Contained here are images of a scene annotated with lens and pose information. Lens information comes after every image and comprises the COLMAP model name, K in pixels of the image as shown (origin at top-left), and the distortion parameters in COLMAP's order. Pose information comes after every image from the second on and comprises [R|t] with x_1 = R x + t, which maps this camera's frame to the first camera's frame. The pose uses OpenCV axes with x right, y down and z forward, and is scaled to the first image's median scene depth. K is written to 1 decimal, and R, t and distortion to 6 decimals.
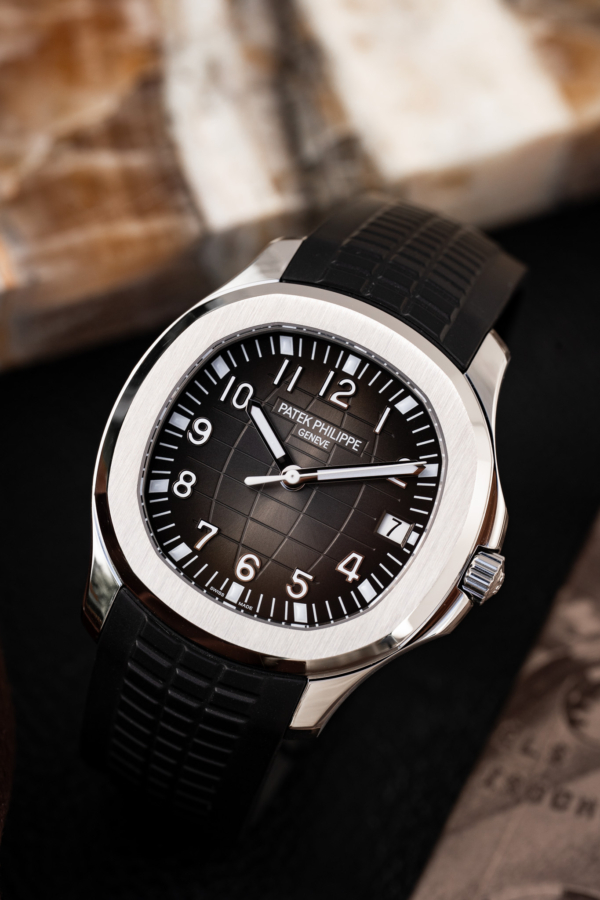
lens RADIAL K [[4614.1, 0, 308.5], [0, 4614.1, 439.4], [0, 0, 1]] dist [1.673708, 0.000000]
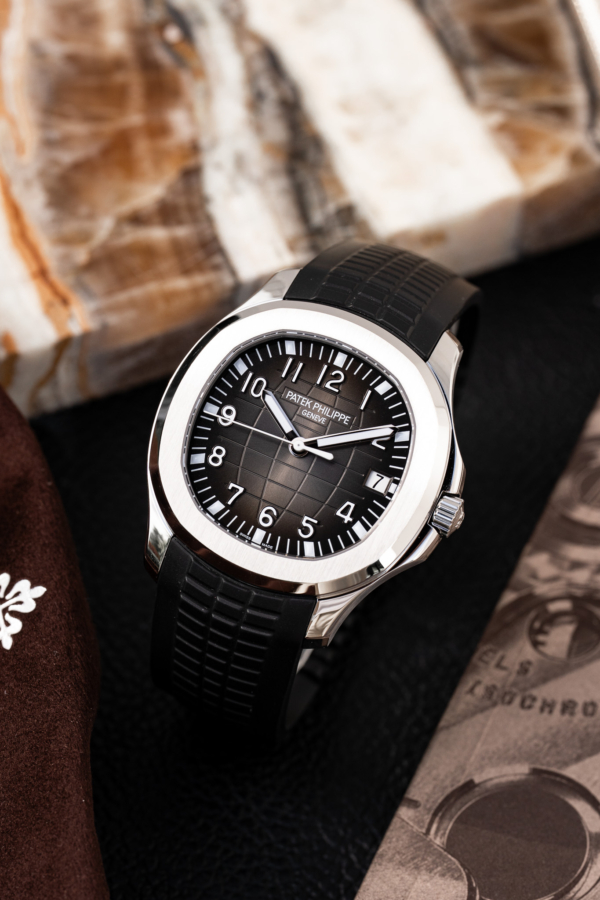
lens RADIAL K [[4614.1, 0, 304.5], [0, 4614.1, 414.4], [0, 0, 1]] dist [1.673708, 0.000000]
pose [[0.998078, -0.048611, -0.038431, 0.048808], [0.045974, 0.996710, -0.066754, 0.086378], [0.041549, 0.064859, 0.997029, -0.304401]]
